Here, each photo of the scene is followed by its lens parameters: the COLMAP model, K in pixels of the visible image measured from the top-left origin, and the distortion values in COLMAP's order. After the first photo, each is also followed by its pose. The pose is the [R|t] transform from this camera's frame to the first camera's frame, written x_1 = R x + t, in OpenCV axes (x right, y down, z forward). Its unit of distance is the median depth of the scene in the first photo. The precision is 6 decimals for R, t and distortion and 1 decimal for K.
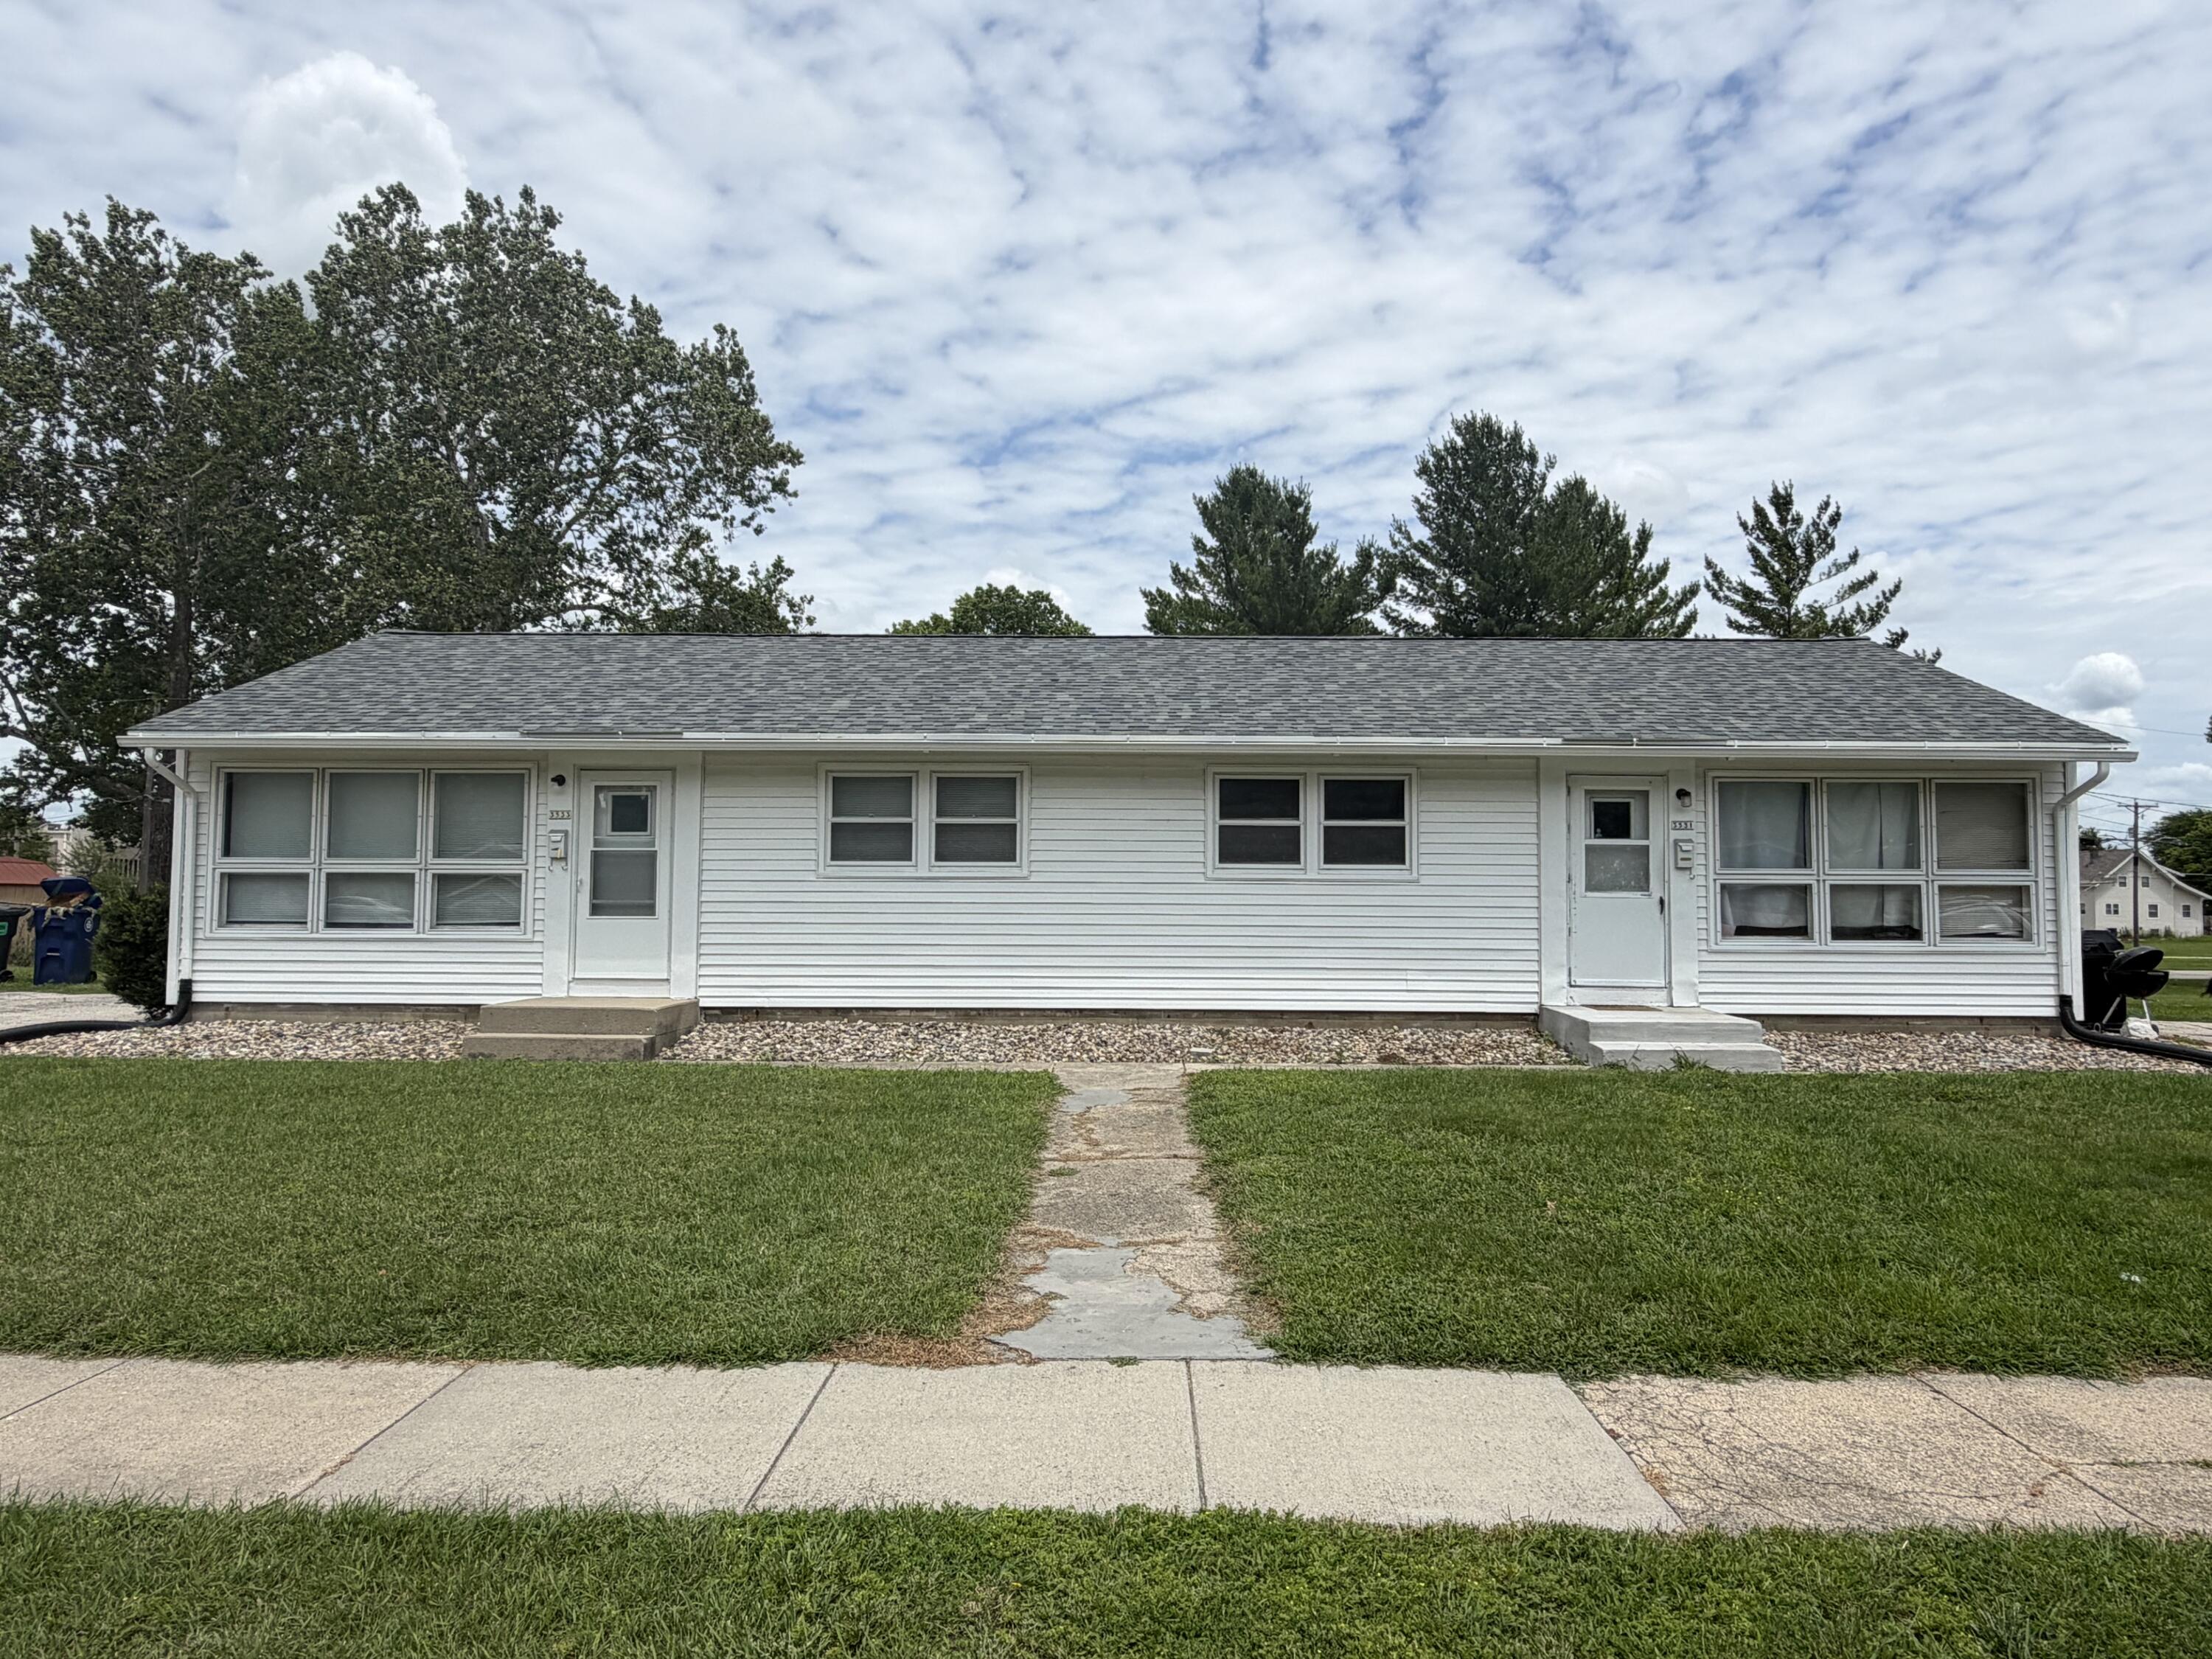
lens RADIAL K [[1348.4, 0, 1100.0], [0, 1348.4, 841.0], [0, 0, 1]] dist [-0.005151, 0.006232]
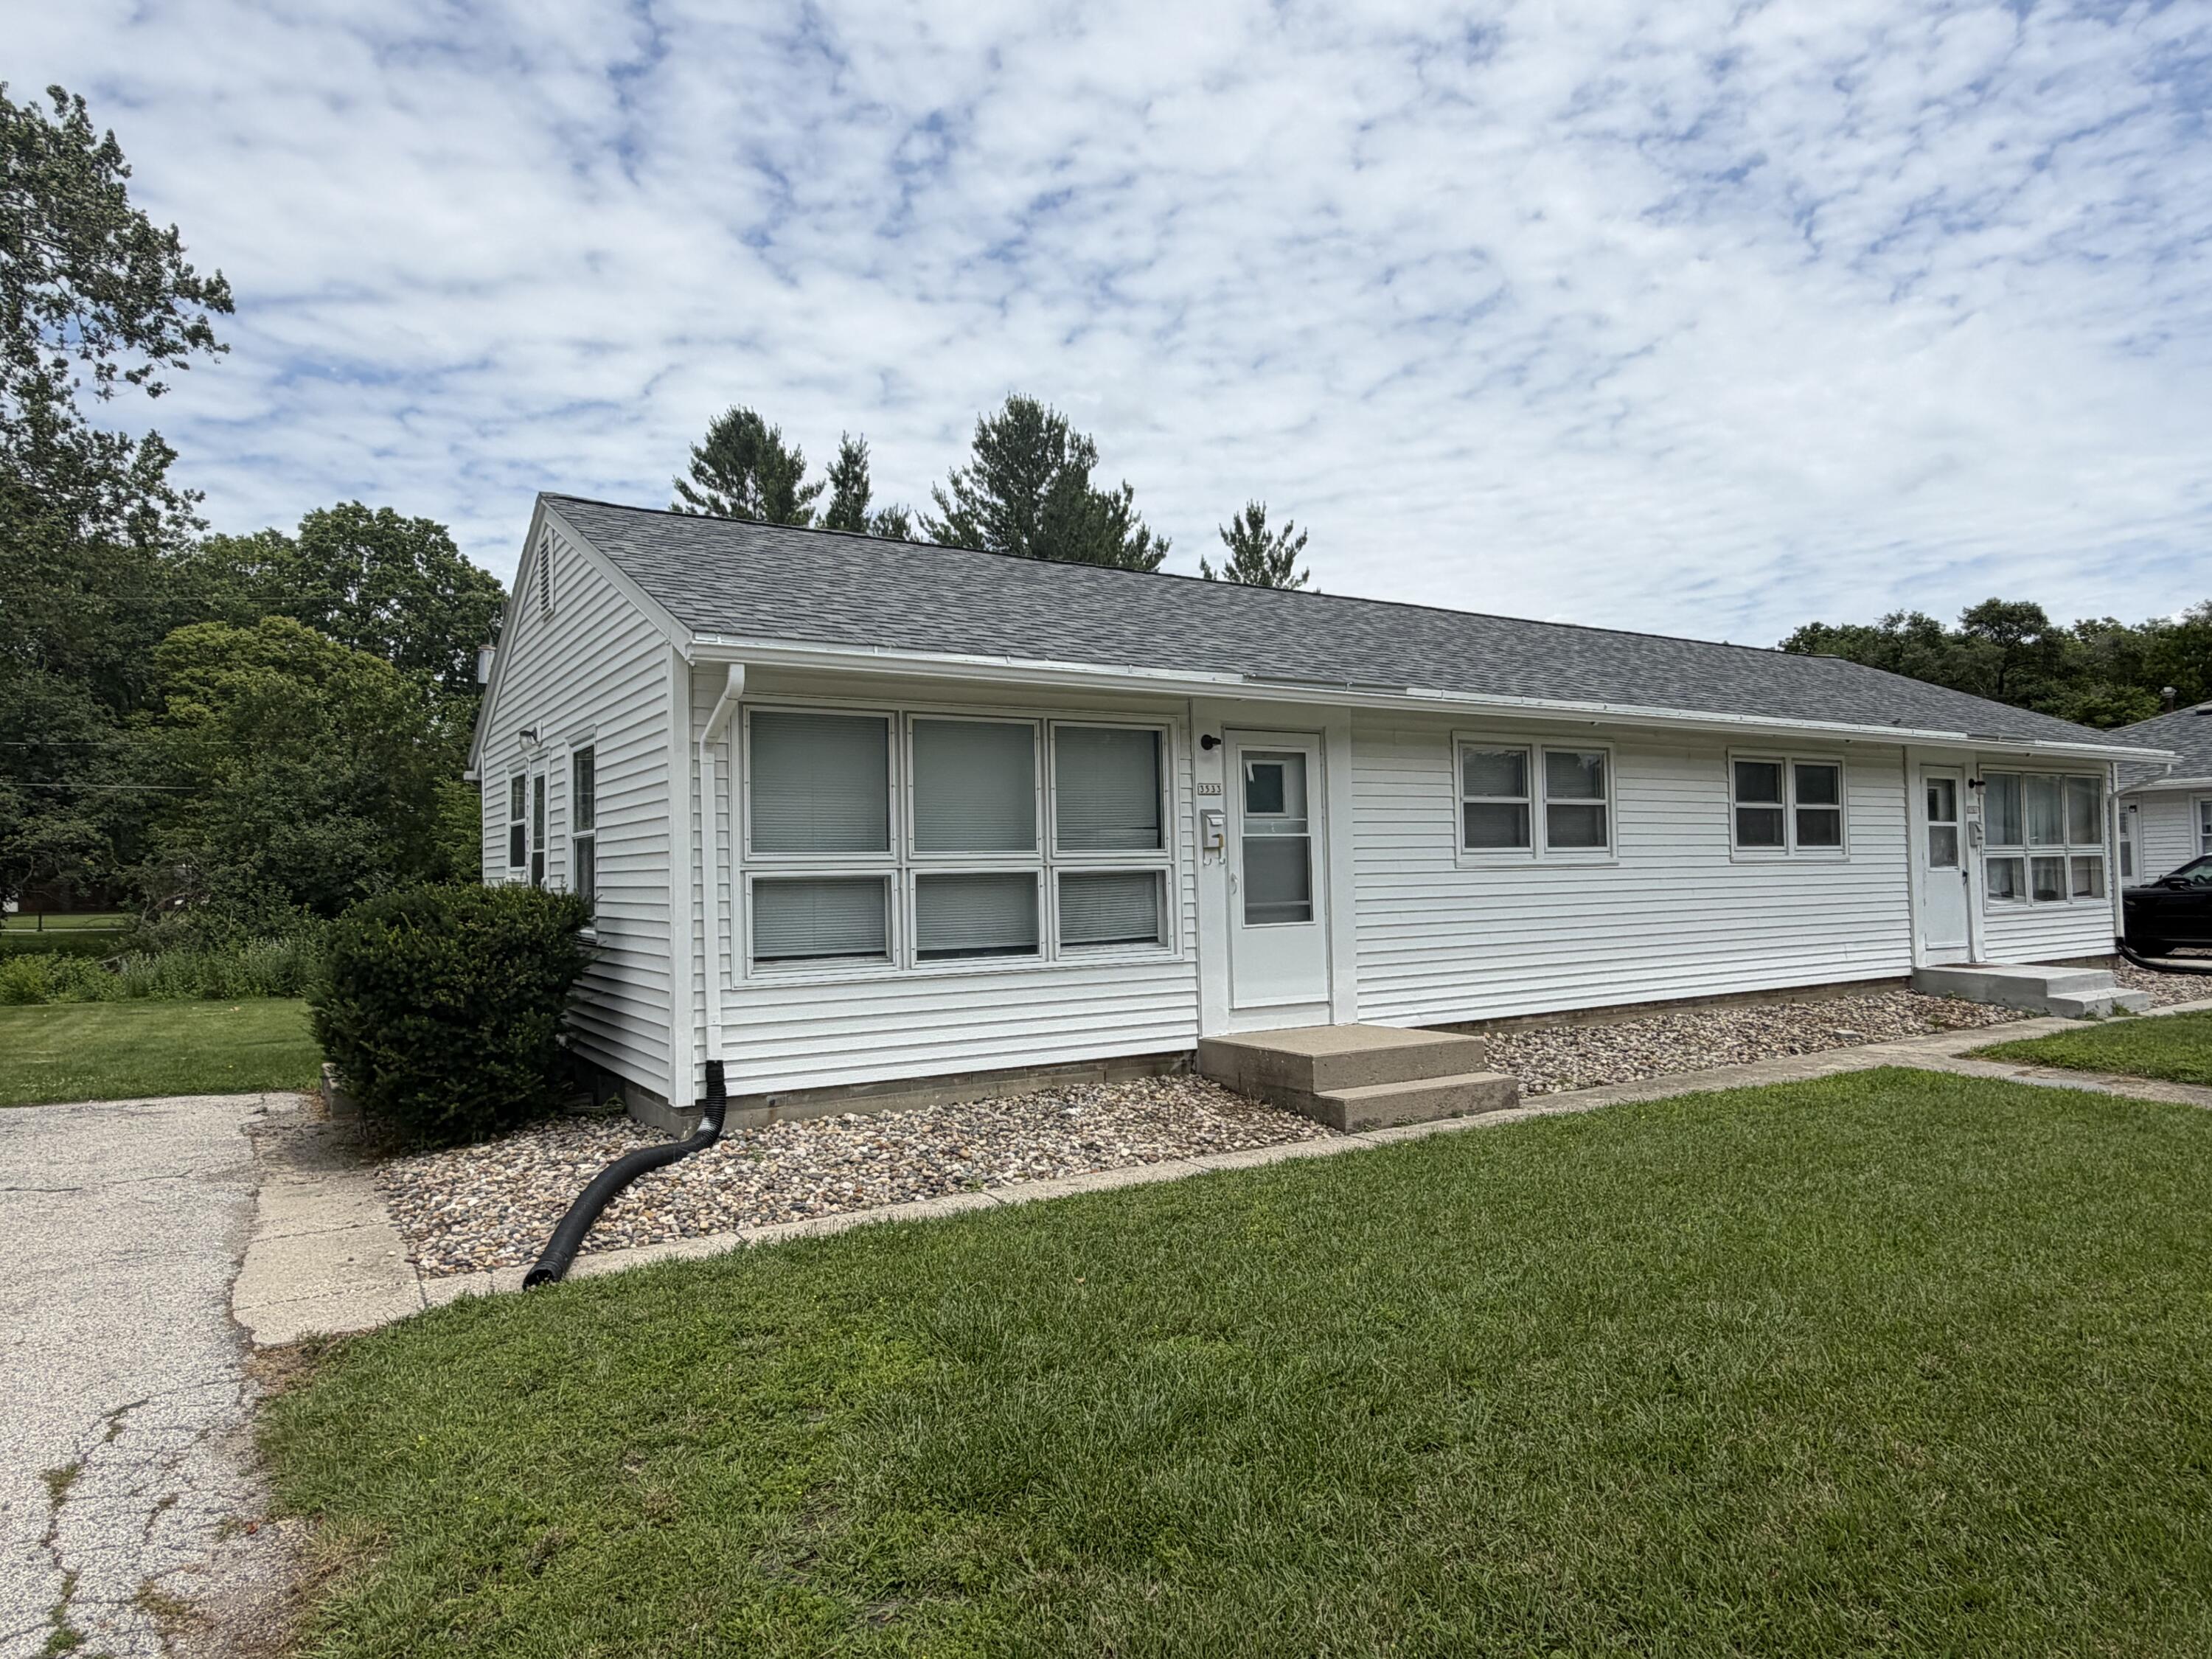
lens RADIAL K [[1348.4, 0, 1094.8], [0, 1348.4, 832.6], [0, 0, 1]] dist [-0.005151, 0.006232]
pose [[0.842648, -0.004749, 0.538445, -0.222478], [-0.001902, 0.999929, 0.011797, -0.001030], [-0.538462, -0.010965, 0.842578, 0.109120]]
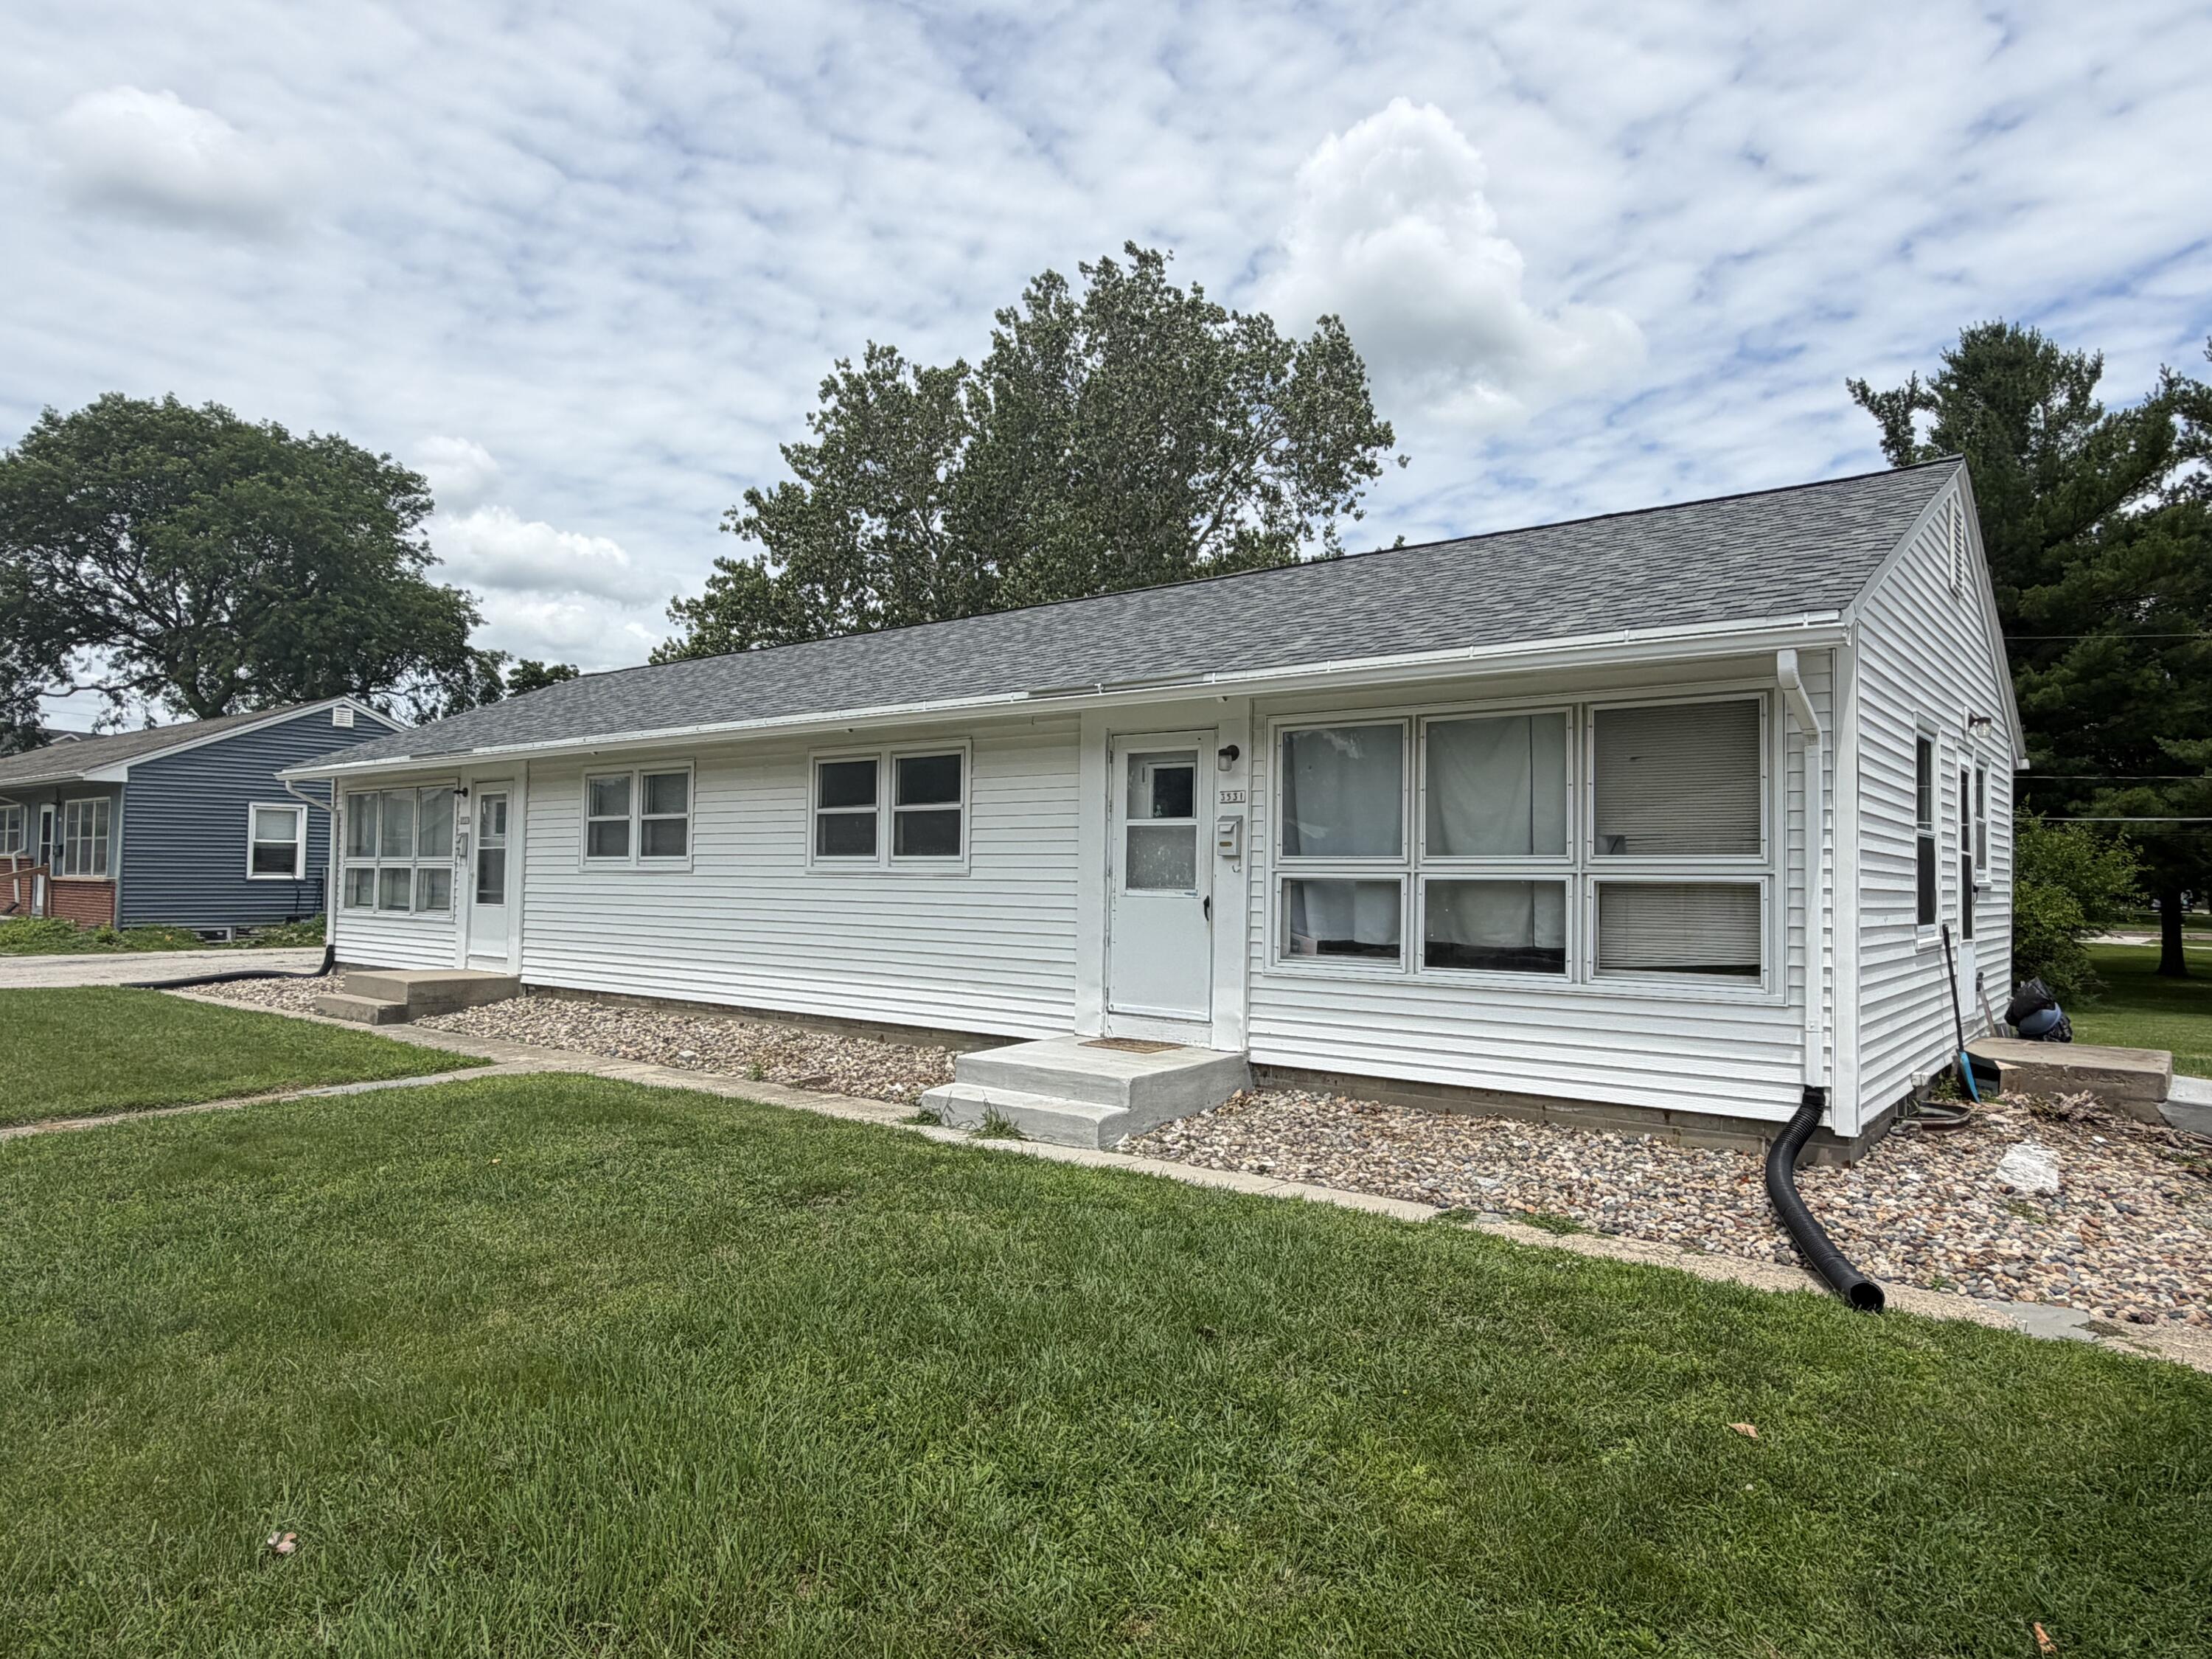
lens RADIAL K [[1348.4, 0, 1128.8], [0, 1348.4, 828.8], [0, 0, 1]] dist [-0.005151, 0.006232]
pose [[0.793038, -0.020674, -0.608821, 0.214384], [0.022142, 0.999742, -0.005107, 0.002061], [0.608769, -0.009431, 0.793291, 0.104727]]
